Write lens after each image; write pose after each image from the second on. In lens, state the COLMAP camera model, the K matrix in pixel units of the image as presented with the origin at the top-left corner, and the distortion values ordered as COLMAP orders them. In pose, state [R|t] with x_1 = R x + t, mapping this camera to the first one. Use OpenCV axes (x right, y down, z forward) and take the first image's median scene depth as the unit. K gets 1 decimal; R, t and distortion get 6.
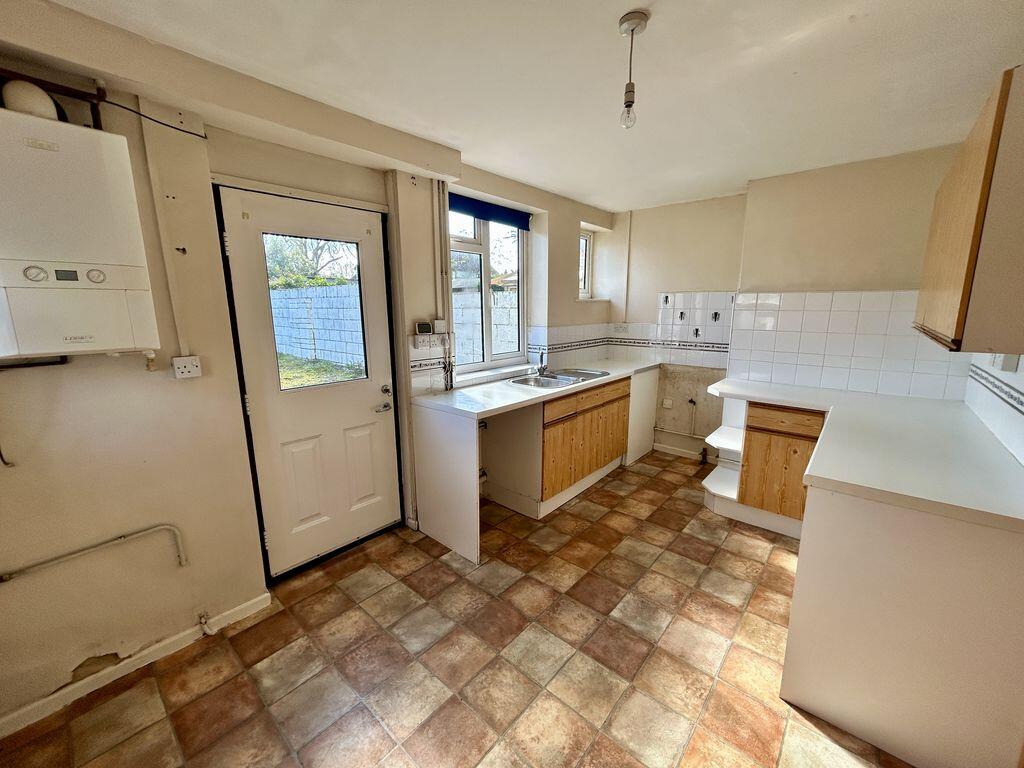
lens RADIAL K [[409.7, 0, 517.2], [0, 409.7, 387.3], [0, 0, 1]] dist [0.000915, -0.000104]
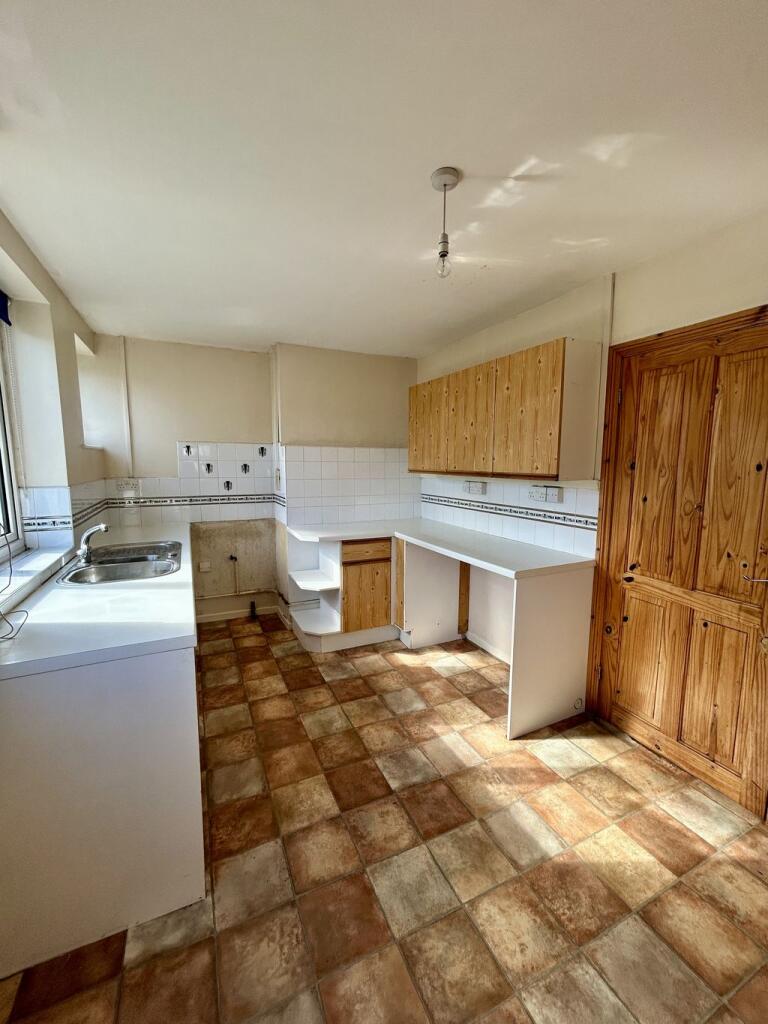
lens RADIAL K [[409.7, 0, 382.3], [0, 409.7, 512.7], [0, 0, 1]] dist [0.000915, -0.000104]
pose [[0.412636, -0.106135, 0.904692, -0.455701], [0.171741, 0.984441, 0.037159, -0.073258], [-0.894559, 0.140039, 0.424444, 0.464183]]
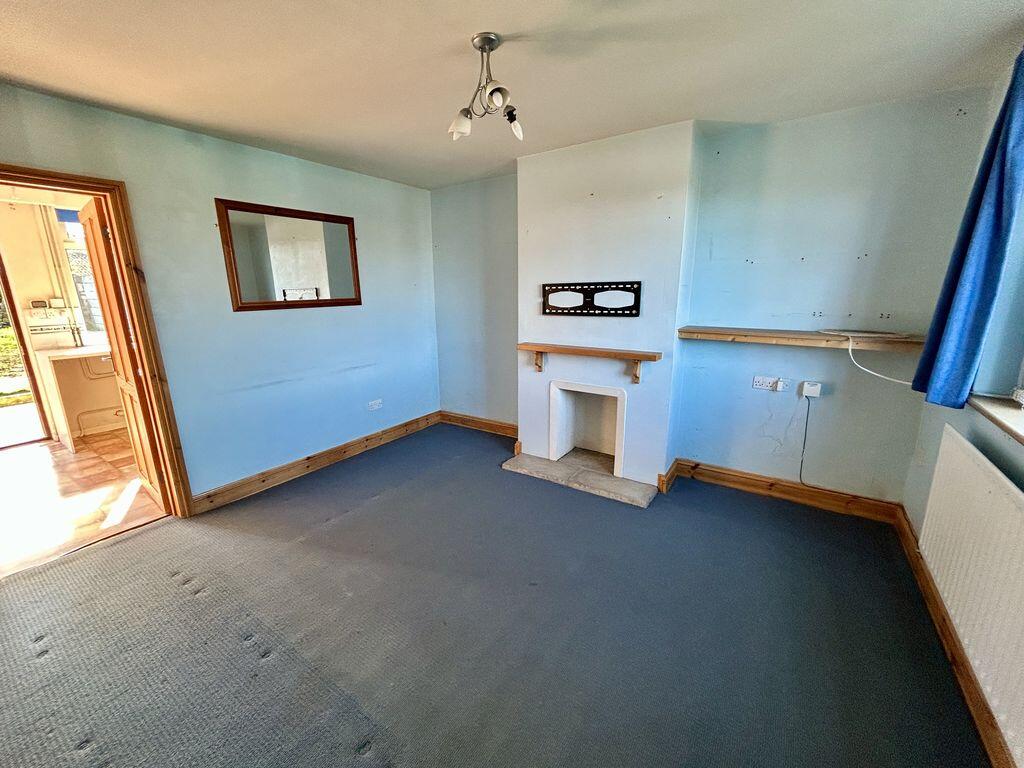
lens RADIAL K [[409.7, 0, 515.1], [0, 409.7, 385.0], [0, 0, 1]] dist [0.000915, -0.000104]
pose [[0.993684, -0.033423, 0.107121, 1.445172], [0.029303, 0.998778, 0.039806, 0.154443], [-0.108320, -0.036416, 0.993449, -0.752154]]
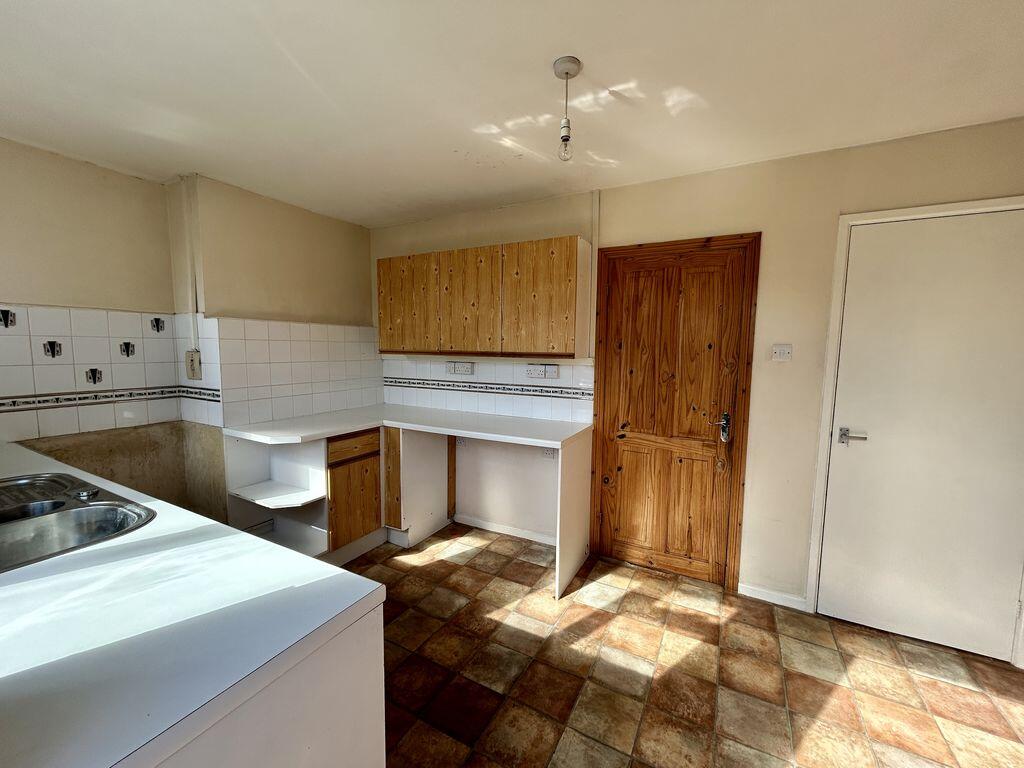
lens RADIAL K [[409.7, 0, 511.9], [0, 409.7, 384.6], [0, 0, 1]] dist [0.000915, -0.000104]
pose [[-0.208160, -0.086913, 0.974226, -0.454769], [0.182049, 0.975196, 0.125898, -0.137478], [-0.961003, 0.203563, -0.187175, 0.850833]]
